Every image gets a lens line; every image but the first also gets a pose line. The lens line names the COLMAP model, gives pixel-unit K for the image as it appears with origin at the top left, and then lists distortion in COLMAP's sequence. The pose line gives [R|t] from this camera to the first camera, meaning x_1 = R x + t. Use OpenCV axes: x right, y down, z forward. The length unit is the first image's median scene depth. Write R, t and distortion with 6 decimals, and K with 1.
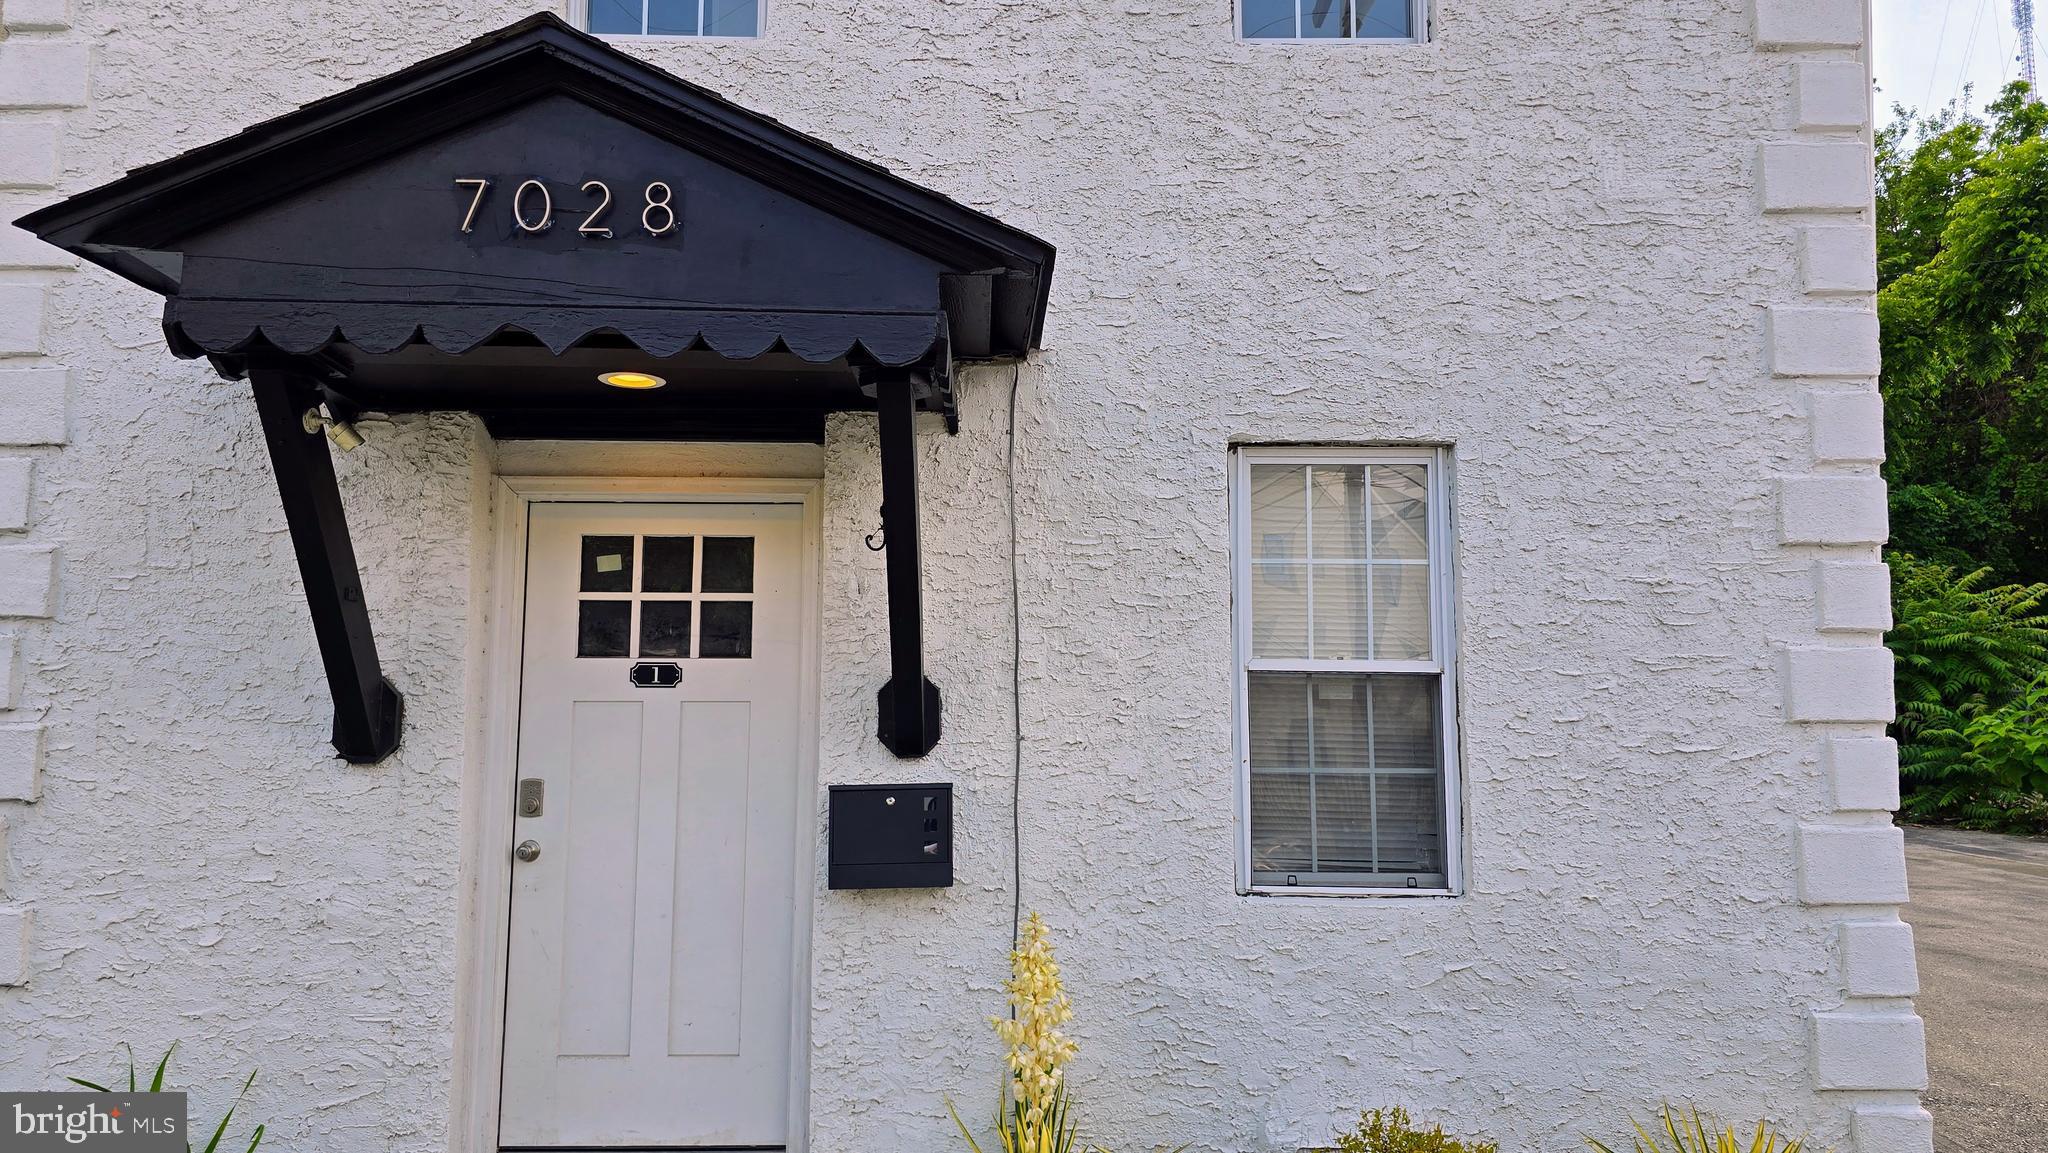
lens RADIAL K [[1389.8, 0, 1015.2], [0, 1389.8, 568.2], [0, 0, 1]] dist [0.043609, -0.030006]
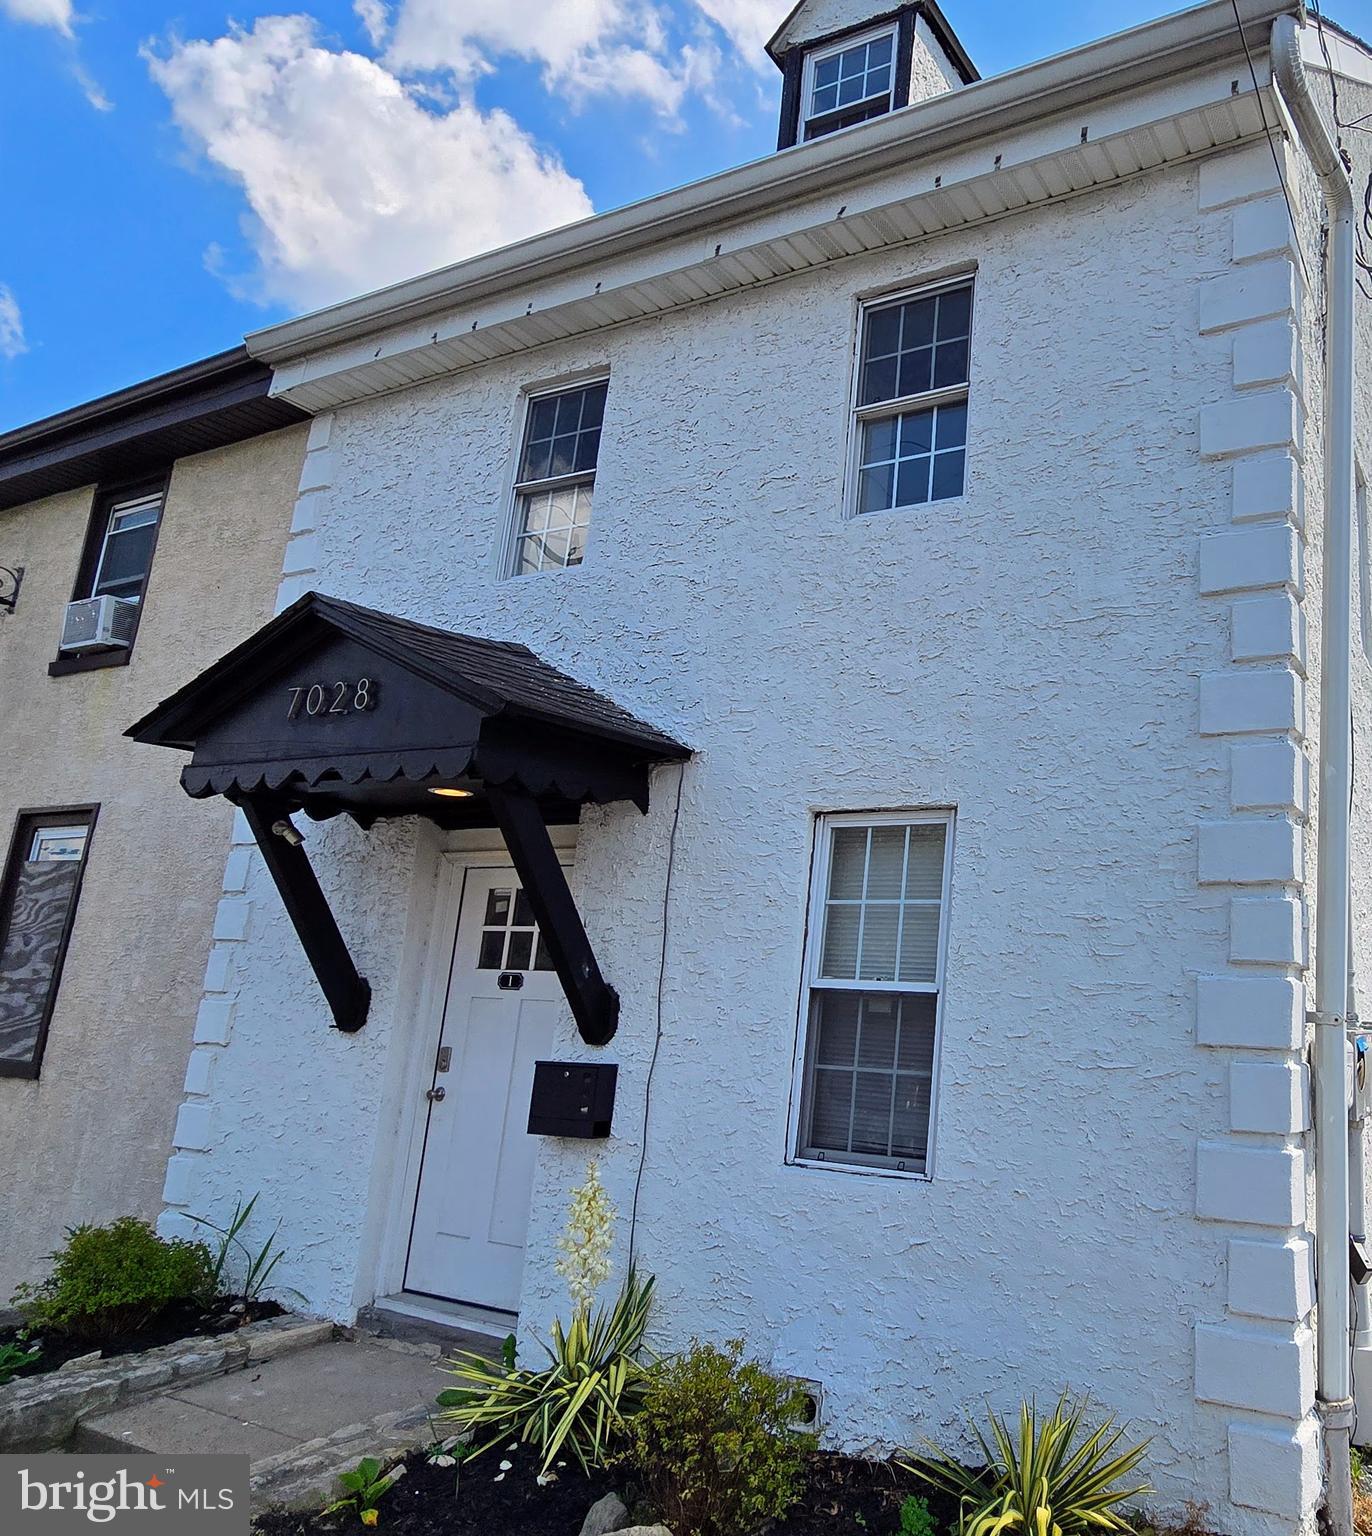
lens RADIAL K [[1040.8, 0, 684.5], [0, 1040.8, 769.7], [0, 0, 1]] dist [-0.008816, 0.013241]
pose [[0.896467, -0.065905, -0.438181, 0.501523], [0.008338, 0.991211, -0.132024, -0.000893], [0.443031, 0.114701, 0.889138, 0.061687]]
